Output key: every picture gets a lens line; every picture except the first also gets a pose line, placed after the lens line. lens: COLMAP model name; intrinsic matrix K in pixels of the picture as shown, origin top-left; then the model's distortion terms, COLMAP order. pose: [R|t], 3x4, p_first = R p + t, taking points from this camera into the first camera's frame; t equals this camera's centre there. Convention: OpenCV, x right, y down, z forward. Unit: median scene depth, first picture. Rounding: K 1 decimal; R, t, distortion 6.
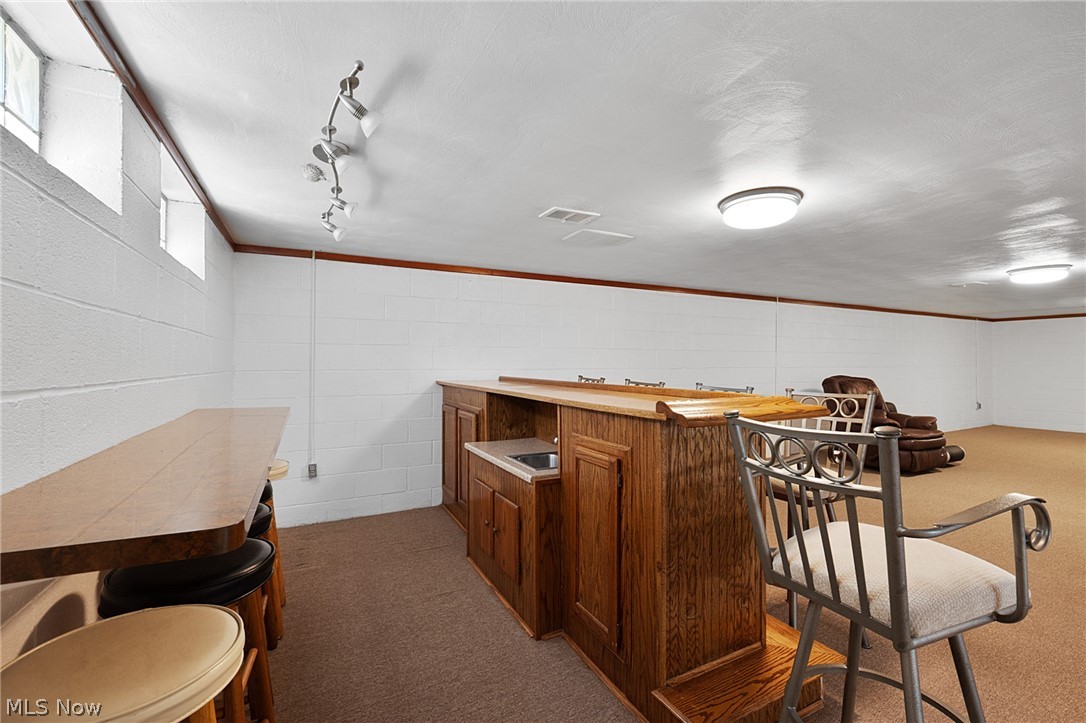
lens RADIAL K [[463.0, 0, 544.8], [0, 463.0, 356.9], [0, 0, 1]] dist [-0.001123, -0.000205]
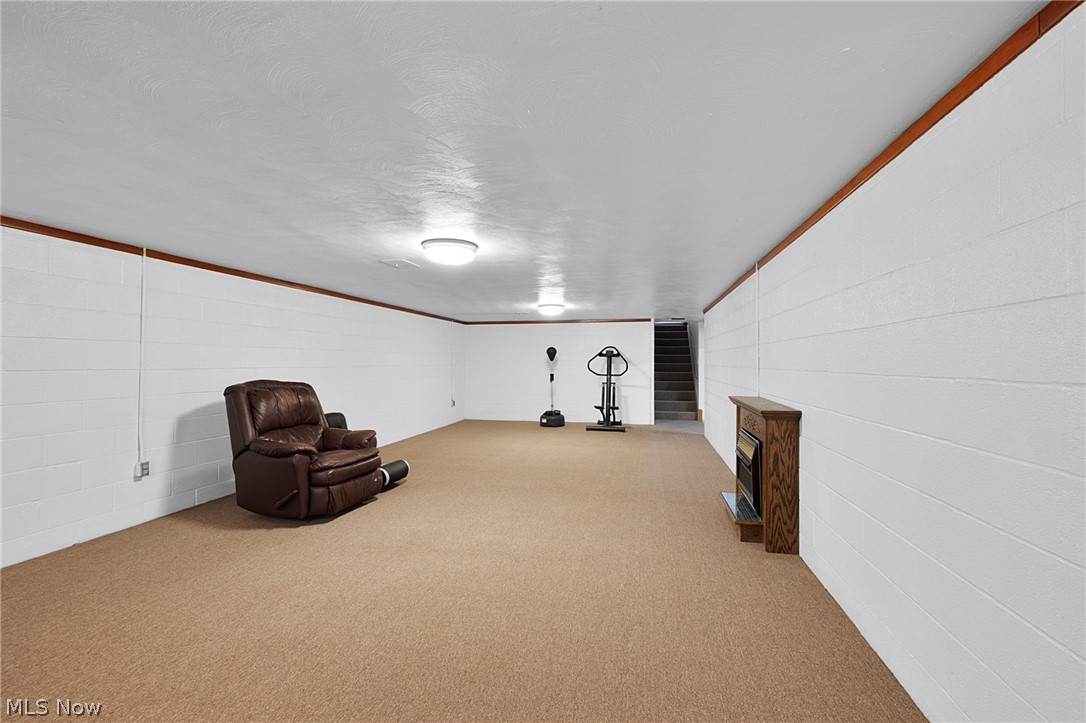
lens RADIAL K [[463.0, 0, 542.7], [0, 463.0, 361.0], [0, 0, 1]] dist [-0.001123, -0.000205]
pose [[0.643025, 0.003825, 0.765836, 0.426679], [-0.010690, 0.999935, 0.003981, 0.005330], [-0.765771, -0.010747, 0.643024, 0.273697]]
